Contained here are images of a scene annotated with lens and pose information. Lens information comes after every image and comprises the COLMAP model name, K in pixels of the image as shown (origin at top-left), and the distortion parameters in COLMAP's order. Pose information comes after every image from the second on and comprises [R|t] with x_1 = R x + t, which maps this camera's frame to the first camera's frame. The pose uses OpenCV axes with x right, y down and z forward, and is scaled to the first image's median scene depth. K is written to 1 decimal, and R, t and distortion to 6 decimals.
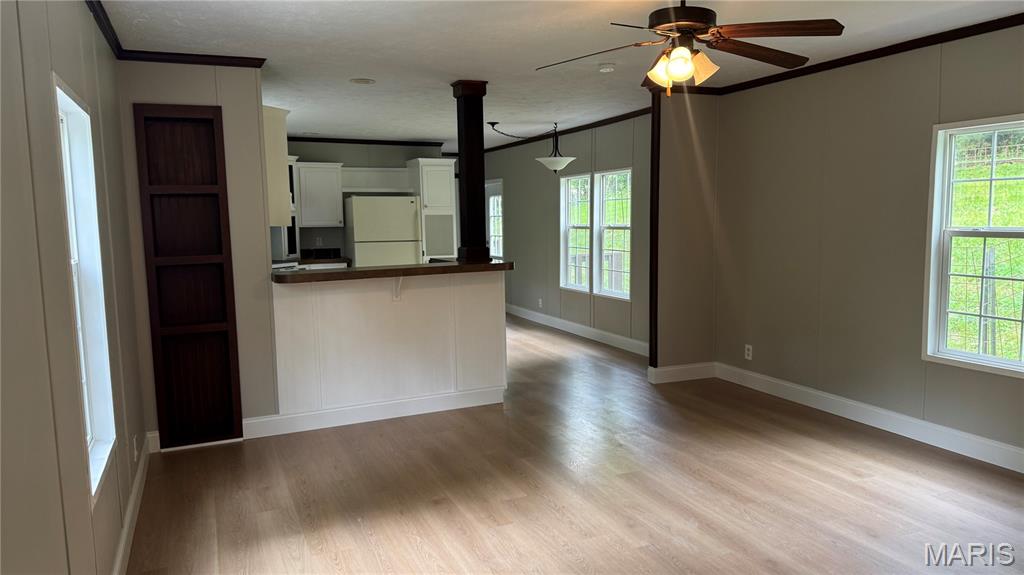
lens RADIAL K [[721.3, 0, 538.8], [0, 721.3, 290.9], [0, 0, 1]] dist [0.076187, -0.000183]
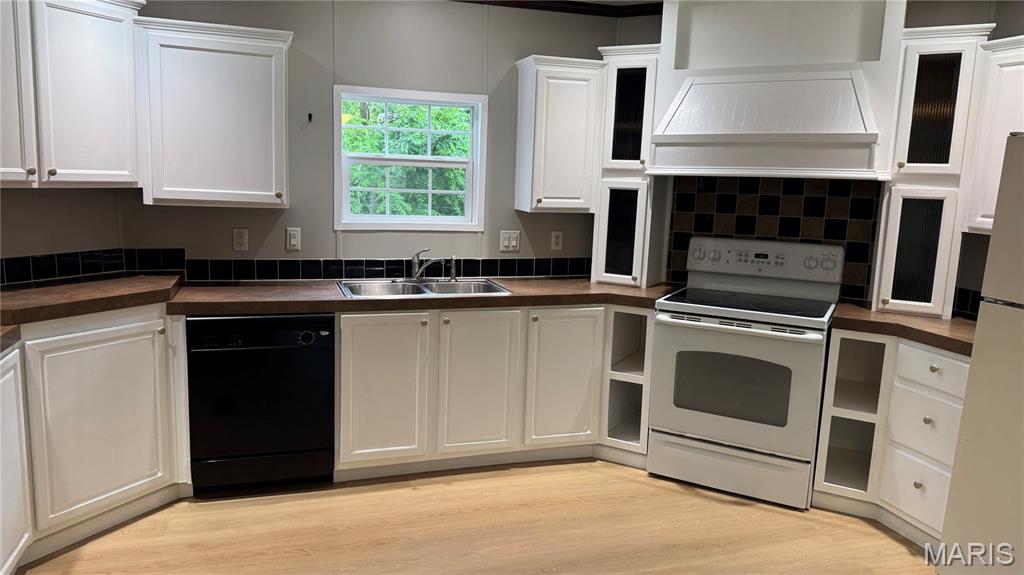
lens RADIAL K [[722.5, 0, 512.0], [0, 722.5, 287.5], [0, 0, 1]] dist [0.103665, -0.143070]
pose [[-0.125611, 0.170614, -0.977299, 0.048982], [-0.141244, 0.971991, 0.187841, -0.097030], [0.981974, 0.161633, -0.097994, 0.822285]]
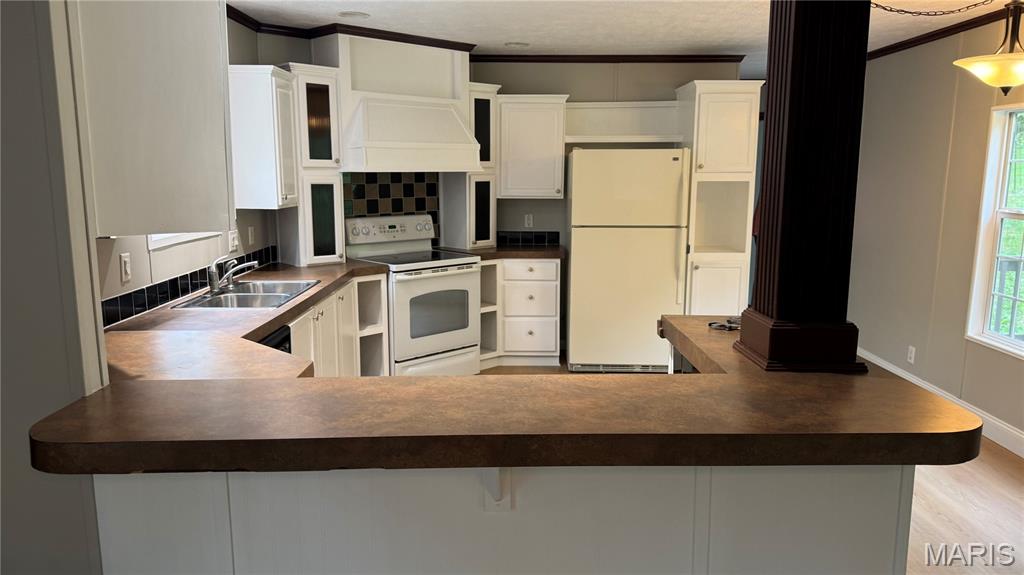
lens RADIAL K [[722.5, 0, 512.0], [0, 722.5, 287.5], [0, 0, 1]] dist [0.103665, -0.143070]
pose [[0.906175, 0.083321, -0.414613, -0.045230], [-0.061449, 0.995936, 0.065842, -0.051705], [0.418414, -0.034186, 0.907613, 0.421377]]
